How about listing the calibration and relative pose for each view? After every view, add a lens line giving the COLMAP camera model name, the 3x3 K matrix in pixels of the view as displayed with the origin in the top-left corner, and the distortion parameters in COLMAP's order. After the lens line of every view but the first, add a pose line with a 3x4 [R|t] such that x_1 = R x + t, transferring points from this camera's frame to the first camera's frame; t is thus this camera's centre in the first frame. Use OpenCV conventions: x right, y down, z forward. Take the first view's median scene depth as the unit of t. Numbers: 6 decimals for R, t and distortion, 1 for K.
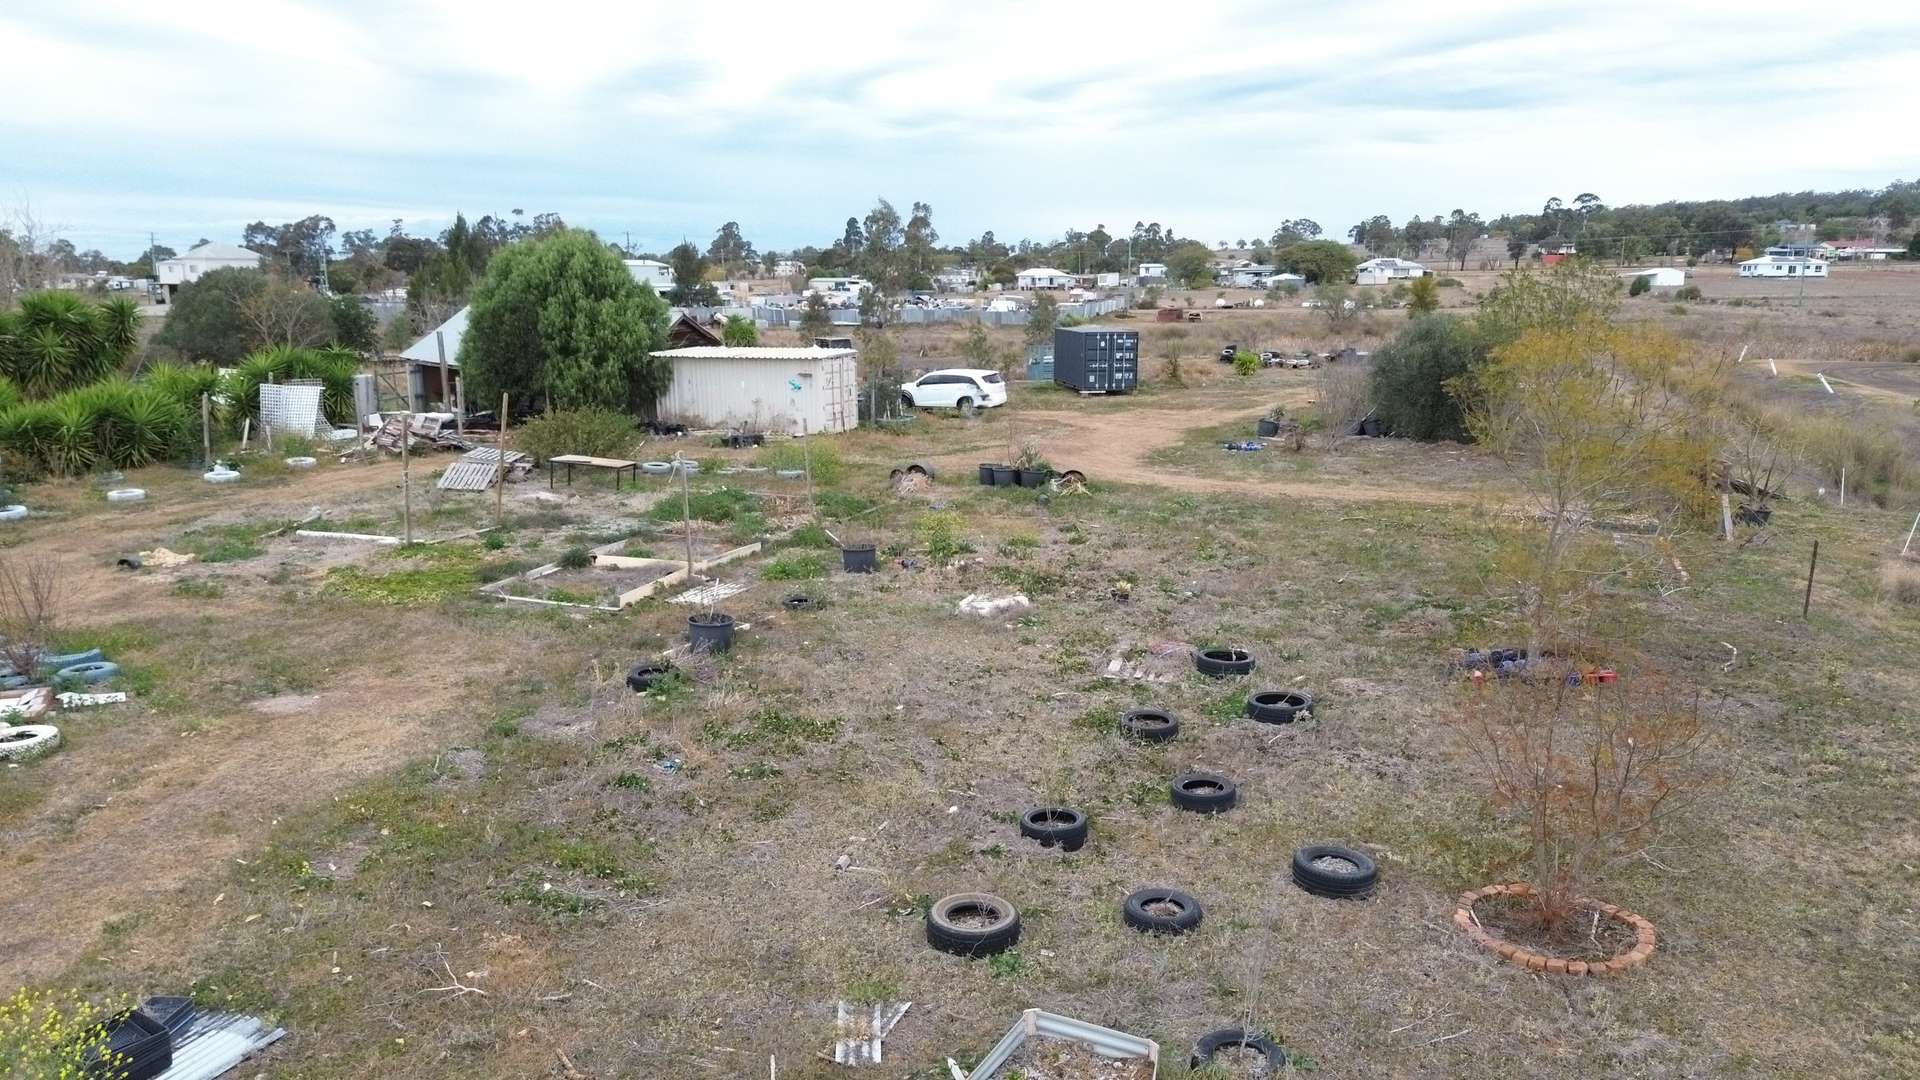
lens RADIAL K [[1368.3, 0, 964.7], [0, 1368.3, 537.1], [0, 0, 1]] dist [0.047457, -0.035574]
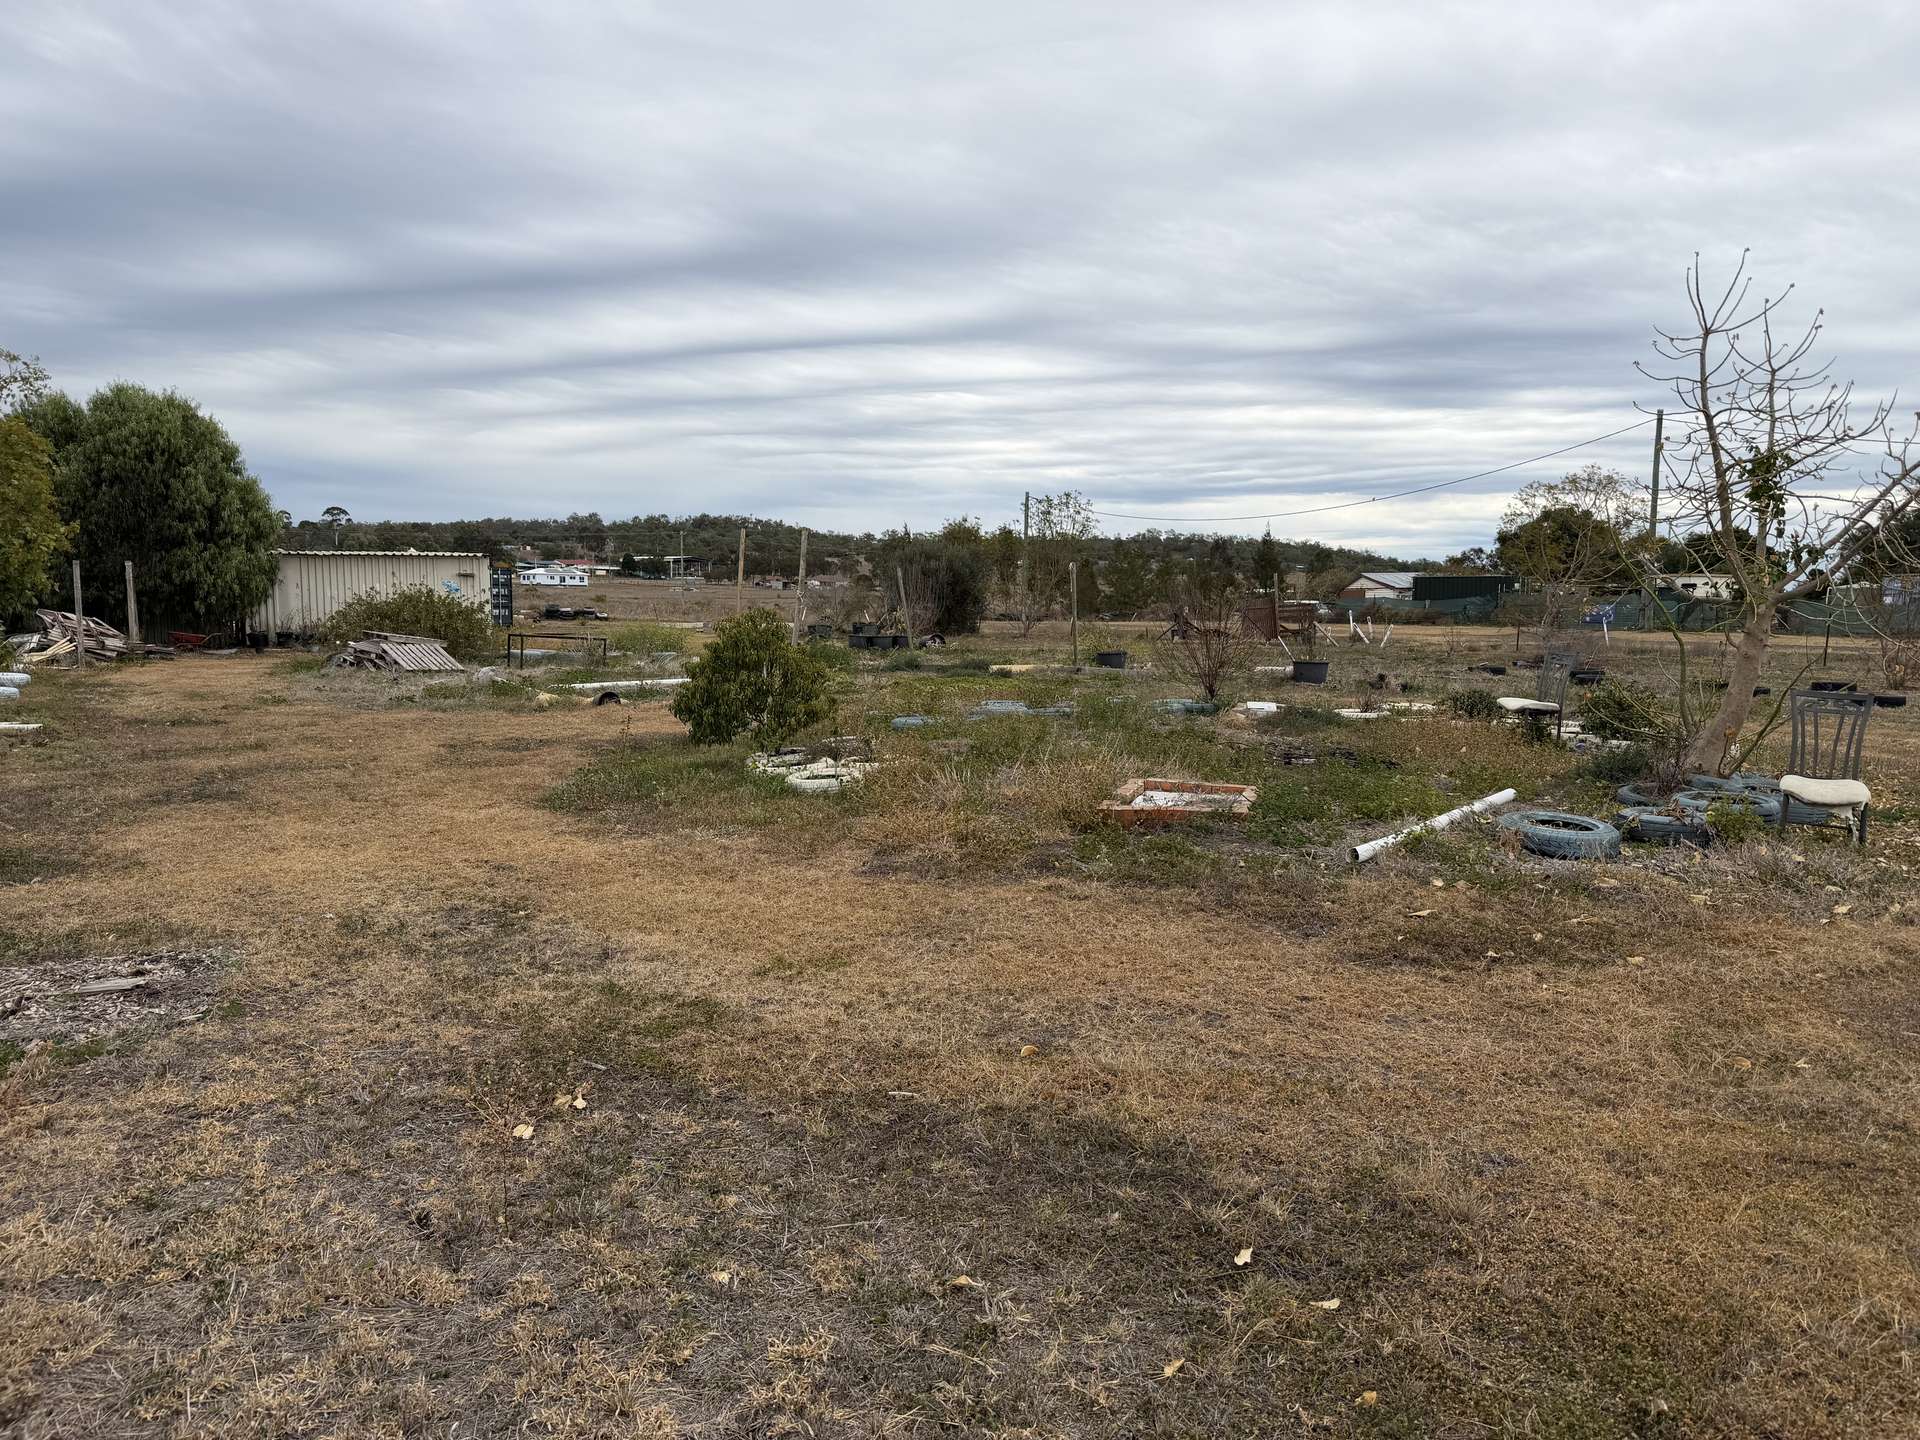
lens RADIAL K [[1359.1, 0, 1039.5], [0, 1359.1, 709.9], [0, 0, 1]] dist [-0.014724, -0.023693]
pose [[0.603104, -0.060540, 0.795362, -0.068189], [0.140670, 0.989560, -0.031346, 0.005479], [-0.785161, 0.130789, 0.605324, 0.021446]]
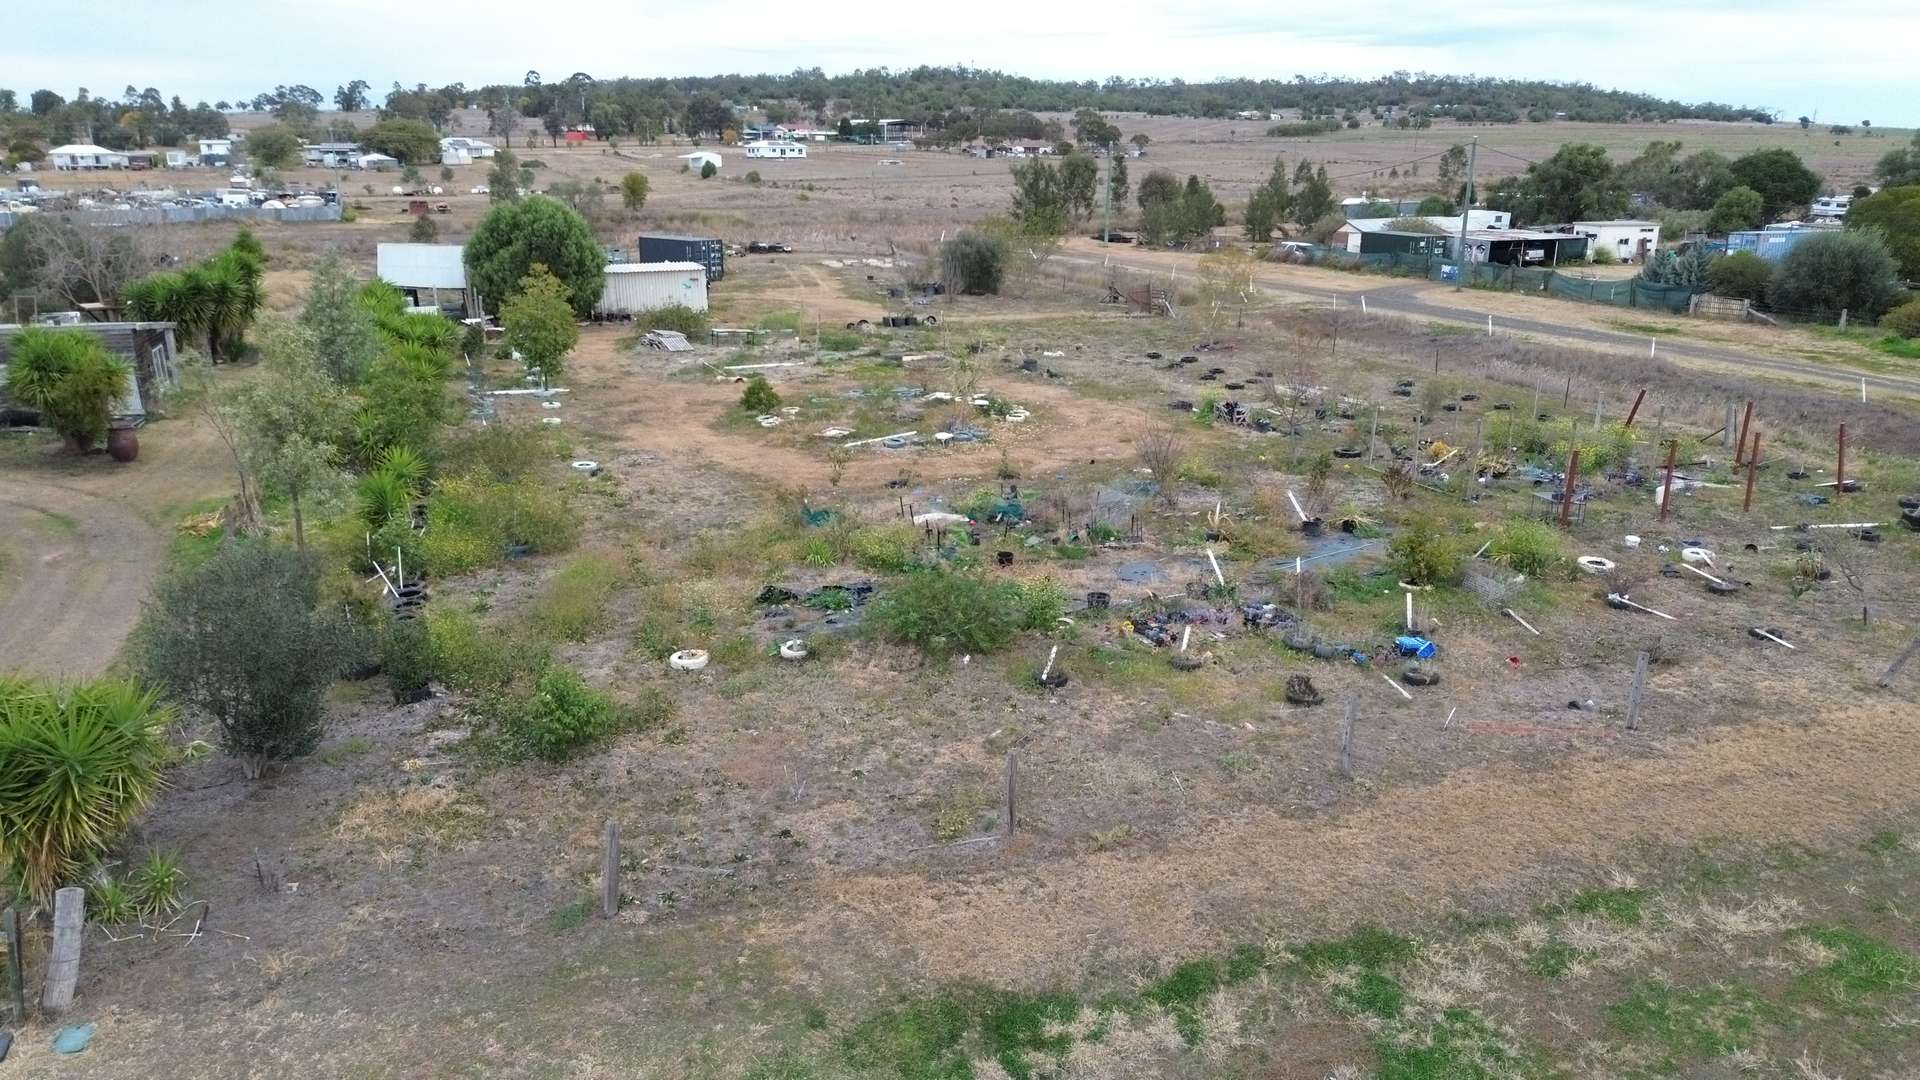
lens RADIAL K [[1368.3, 0, 960.5], [0, 1368.3, 542.9], [0, 0, 1]] dist [0.047457, -0.035574]
pose [[0.762219, -0.178941, 0.622095, -0.113668], [0.118456, 0.983362, 0.137719, 0.001043], [-0.636389, -0.031281, 0.770734, -0.063365]]
